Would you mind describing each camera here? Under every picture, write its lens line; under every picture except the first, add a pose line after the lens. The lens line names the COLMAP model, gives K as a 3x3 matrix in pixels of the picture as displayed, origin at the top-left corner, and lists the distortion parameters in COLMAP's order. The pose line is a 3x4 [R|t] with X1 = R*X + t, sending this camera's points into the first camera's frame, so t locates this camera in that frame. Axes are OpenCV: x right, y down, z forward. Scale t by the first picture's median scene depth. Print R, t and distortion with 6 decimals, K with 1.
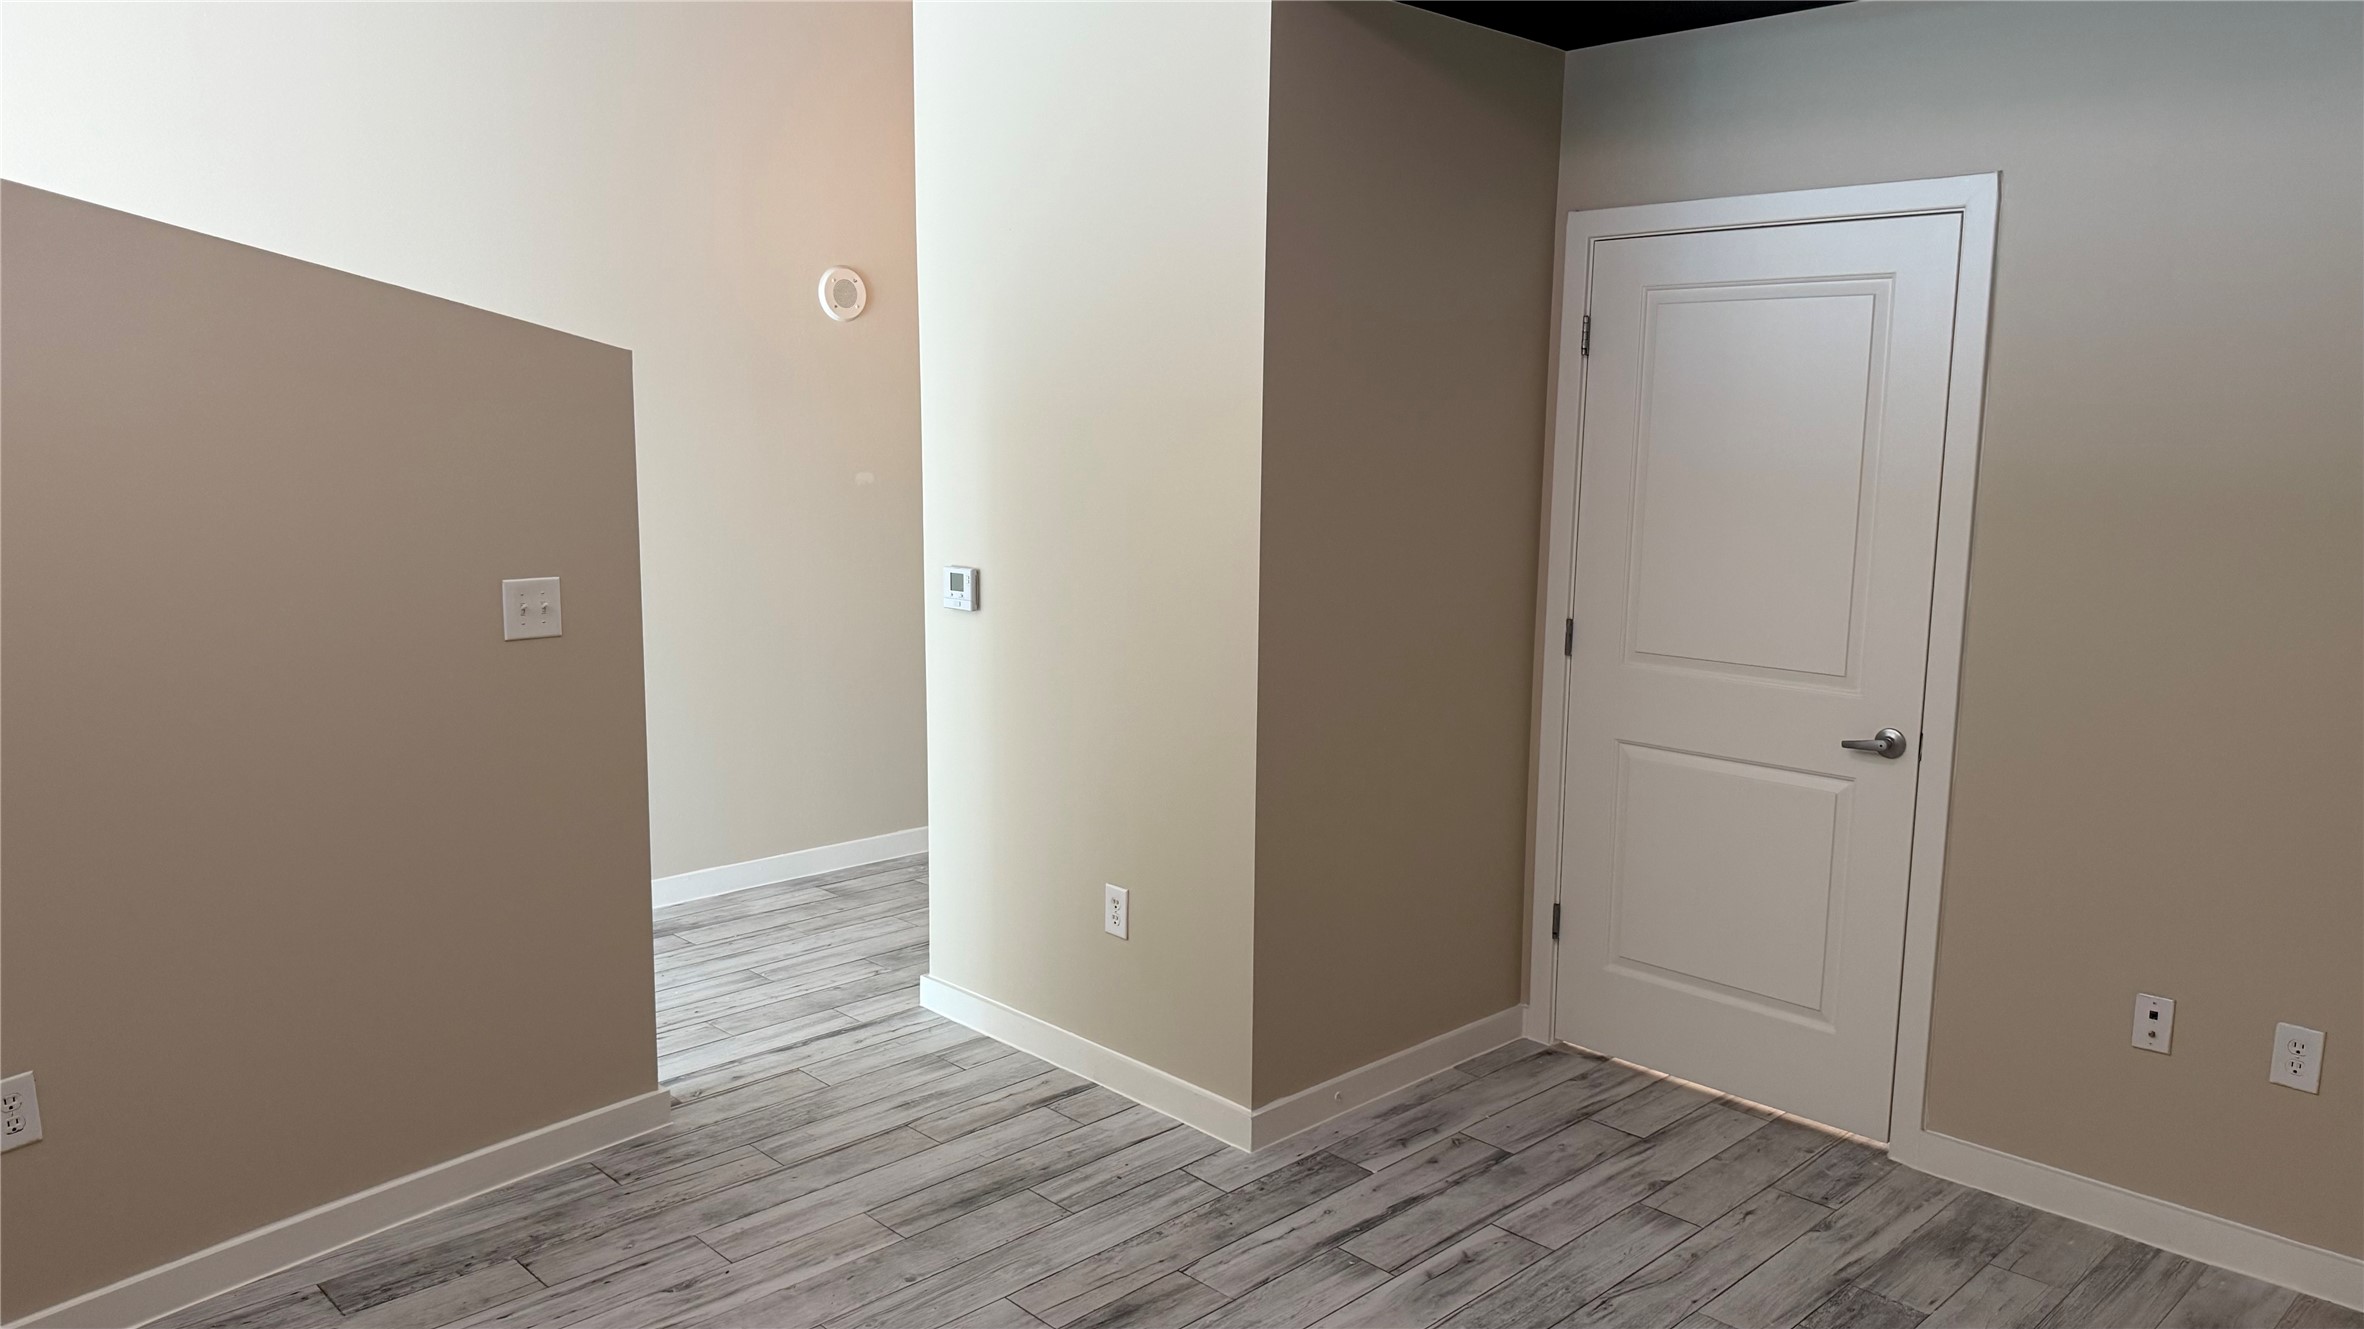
lens RADIAL K [[1647.8, 0, 1182.0], [0, 1647.8, 664.5], [0, 0, 1]] dist [0.175969, -0.369345]
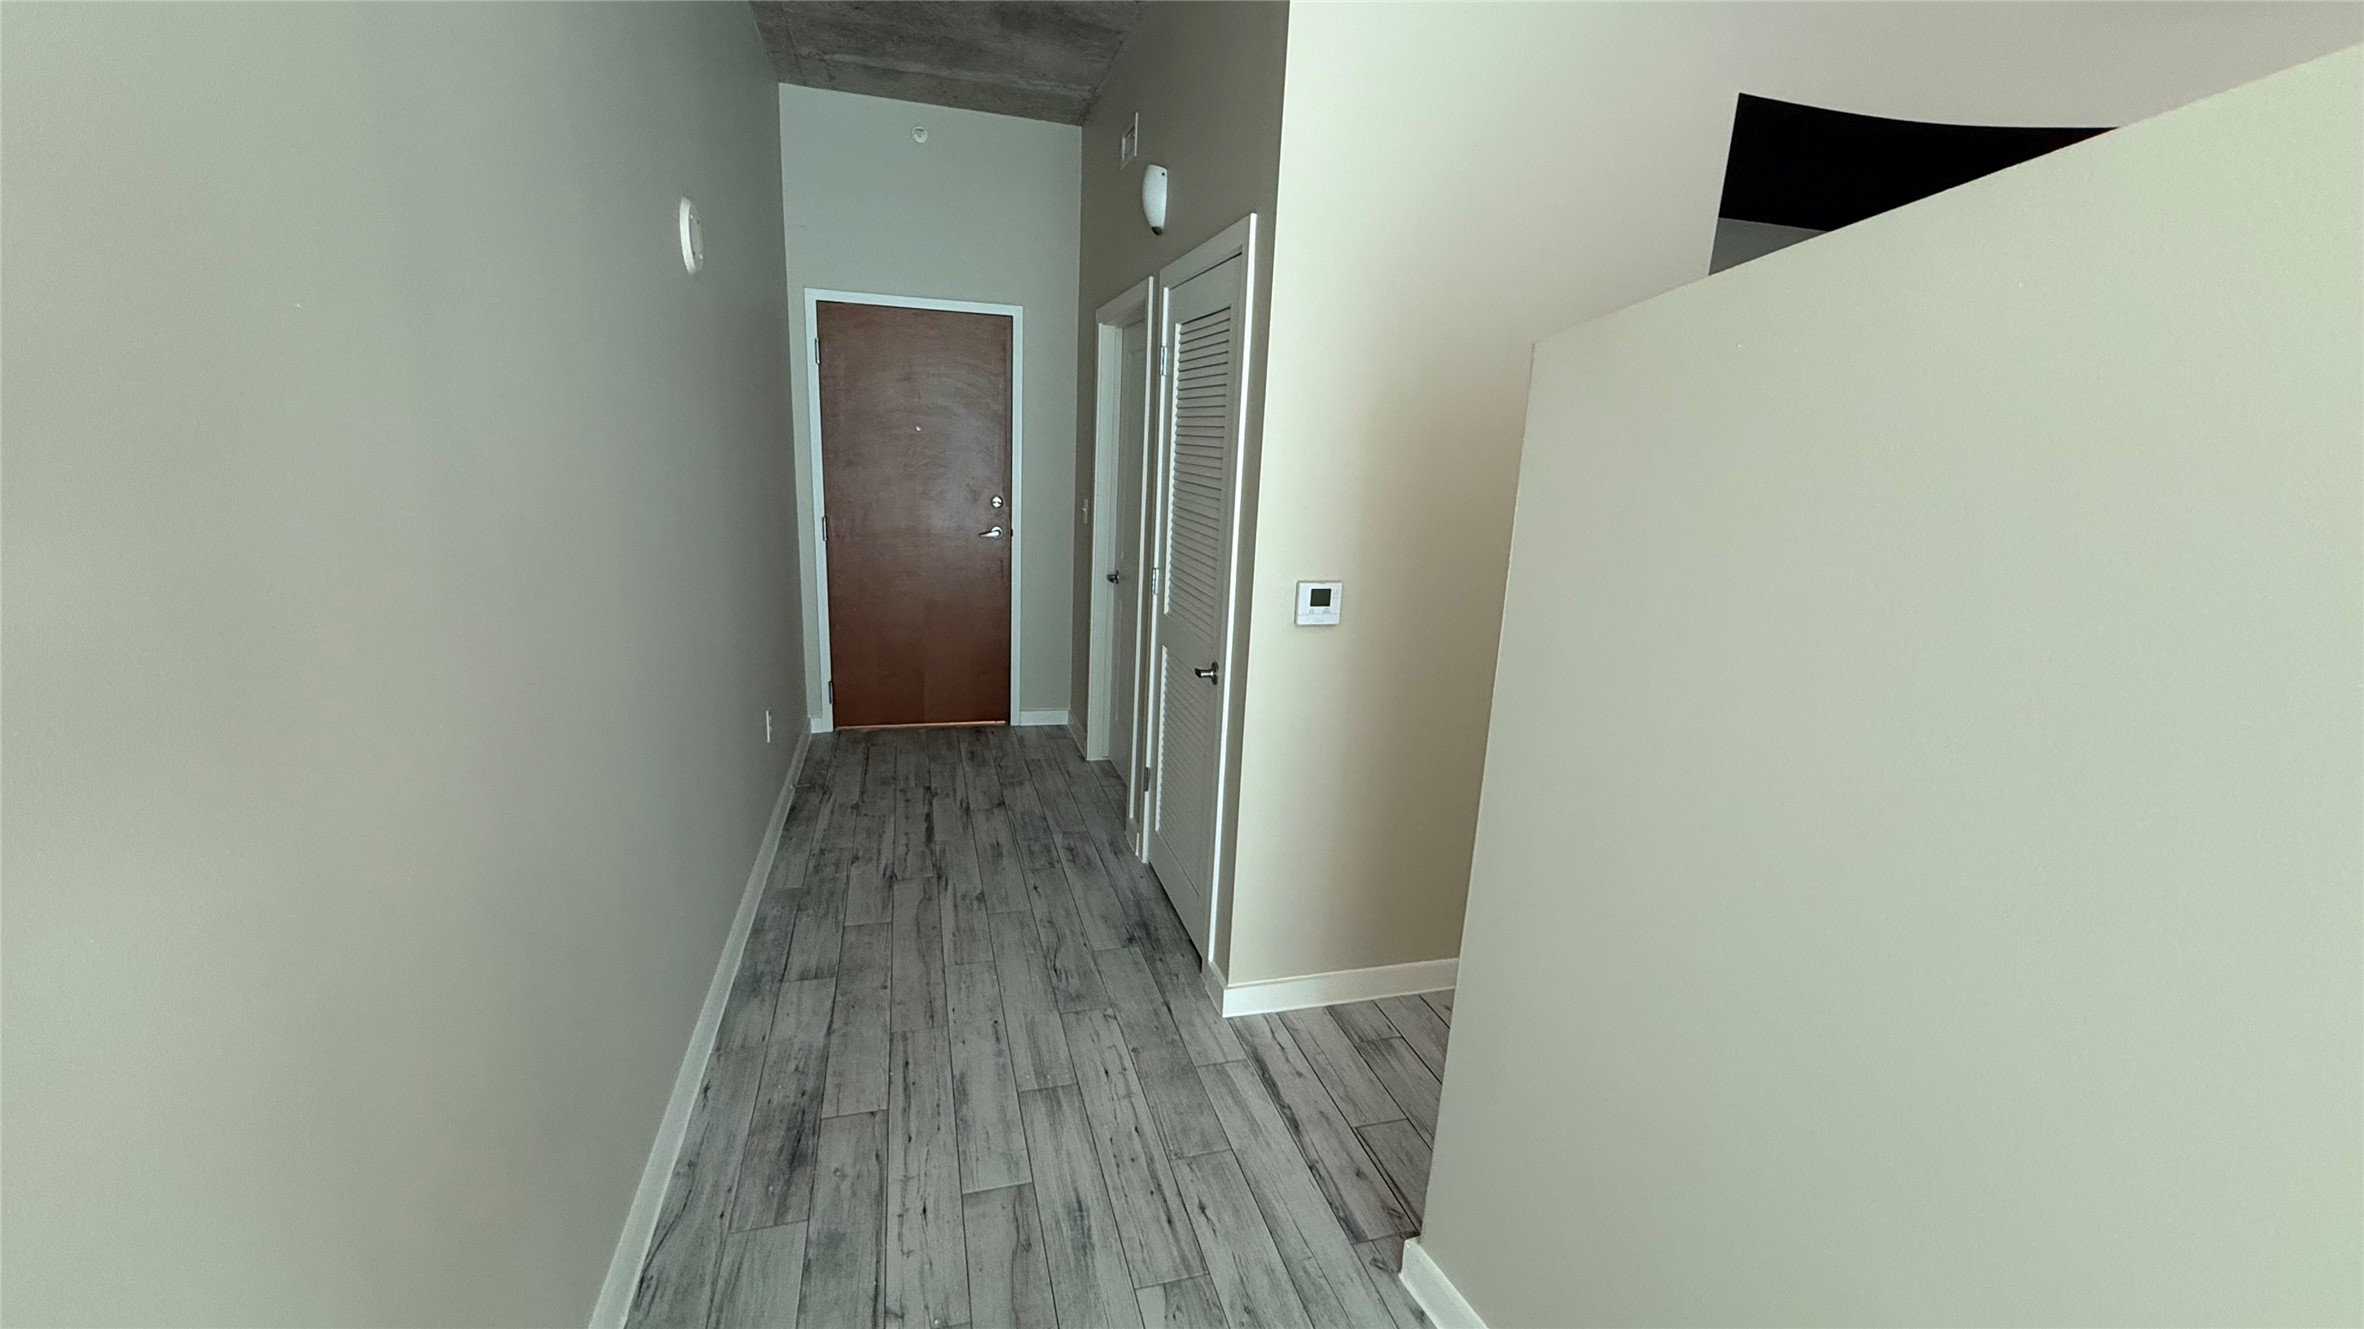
lens RADIAL K [[949.5, 0, 1182.0], [0, 949.5, 664.5], [0, 0, 1]] dist [-0.000253, -0.000010]
pose [[0.474111, -0.199048, 0.857670, -0.599718], [0.085050, 0.979909, 0.180402, -0.107709], [-0.876348, -0.012586, 0.481515, 0.721189]]
